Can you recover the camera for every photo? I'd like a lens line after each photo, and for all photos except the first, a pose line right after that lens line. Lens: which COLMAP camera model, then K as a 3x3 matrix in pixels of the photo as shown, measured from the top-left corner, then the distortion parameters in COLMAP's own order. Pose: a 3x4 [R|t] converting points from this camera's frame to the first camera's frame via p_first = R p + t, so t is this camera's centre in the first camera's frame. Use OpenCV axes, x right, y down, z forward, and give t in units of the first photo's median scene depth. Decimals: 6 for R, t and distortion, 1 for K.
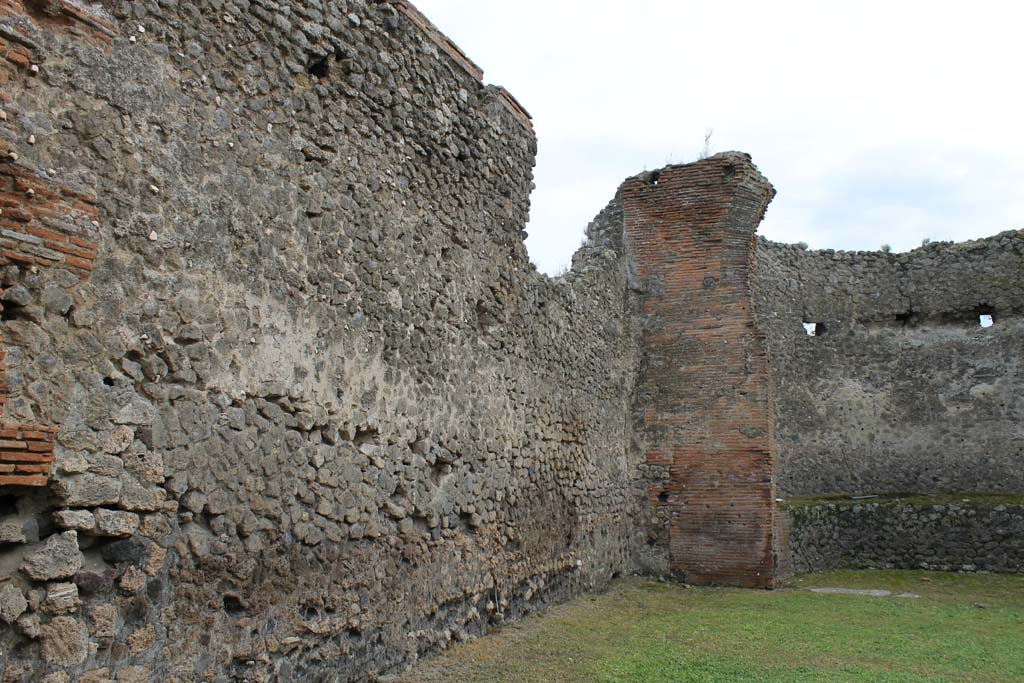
lens RADIAL K [[861.8, 0, 506.7], [0, 861.8, 337.9], [0, 0, 1]] dist [-0.166311, 0.146353]
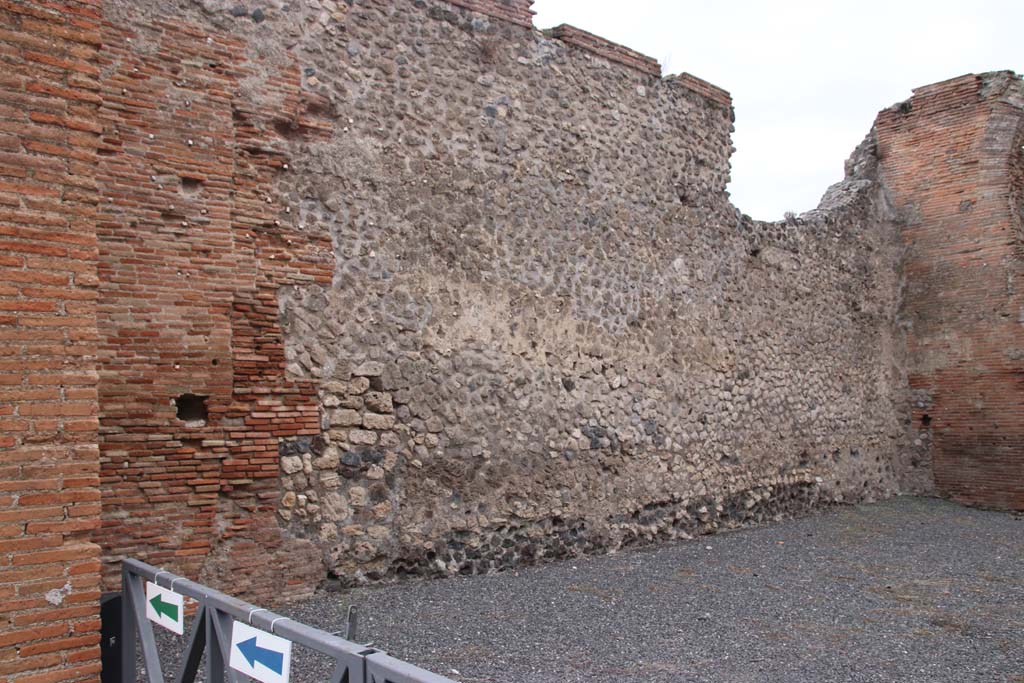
lens RADIAL K [[849.9, 0, 510.1], [0, 849.9, 340.1], [0, 0, 1]] dist [-0.129896, 0.116971]
pose [[0.904659, -0.054226, -0.422673, 0.177794], [0.086592, 0.994569, 0.057740, -0.012423], [0.417247, -0.088836, 0.904441, -0.123946]]
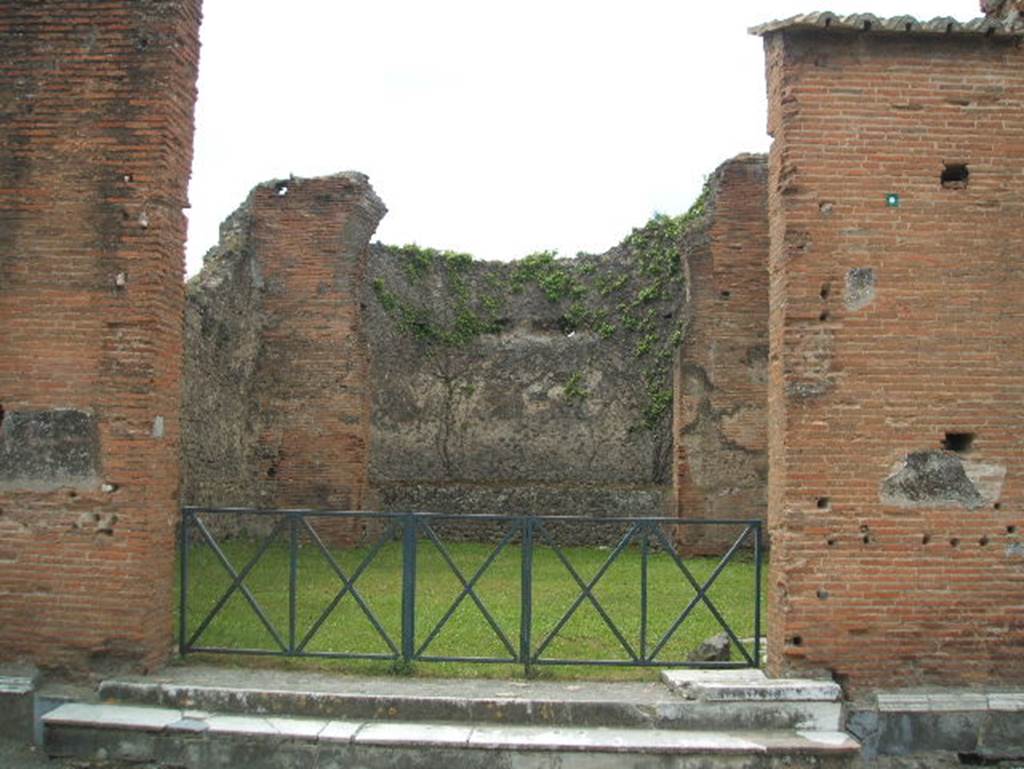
lens RADIAL K [[1169.1, 0, 489.5], [0, 1169.1, 367.3], [0, 0, 1]] dist [-0.131053, 0.000000]
pose [[0.939160, 0.046617, 0.340303, -0.093734], [-0.070349, 0.995851, 0.057728, -0.076637], [-0.336200, -0.078156, 0.938542, -0.647898]]
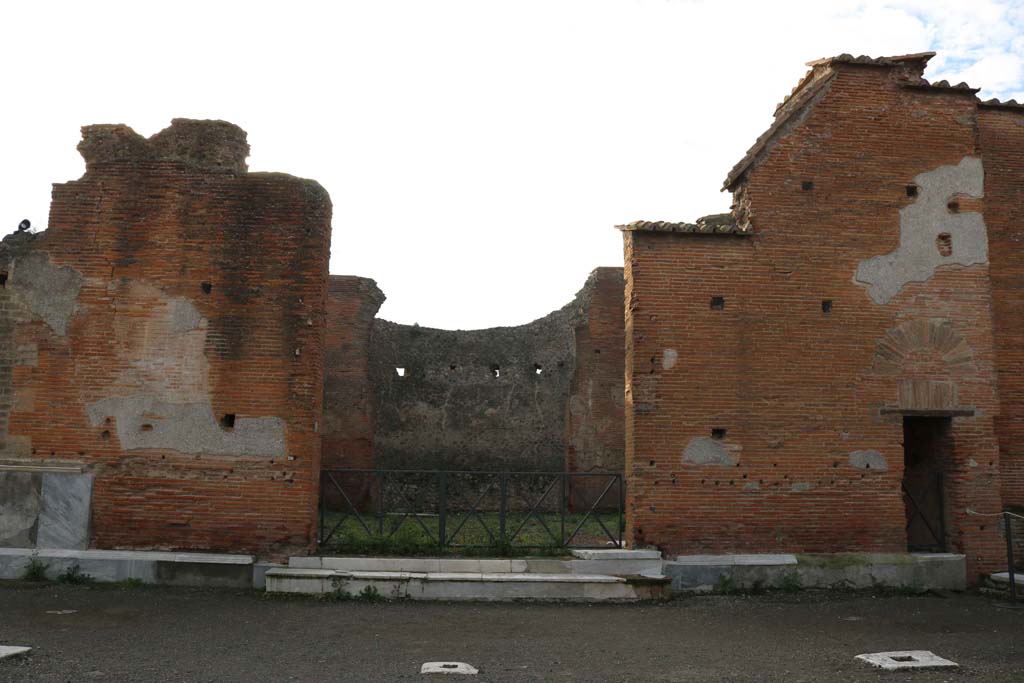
lens RADIAL K [[842.9, 0, 501.6], [0, 842.9, 346.7], [0, 0, 1]] dist [-0.122384, 0.013151]
pose [[0.903414, 0.072859, 0.422534, -0.252487], [-0.076771, 0.997018, -0.007777, -0.087855], [-0.421841, -0.025413, 0.906314, -0.883475]]
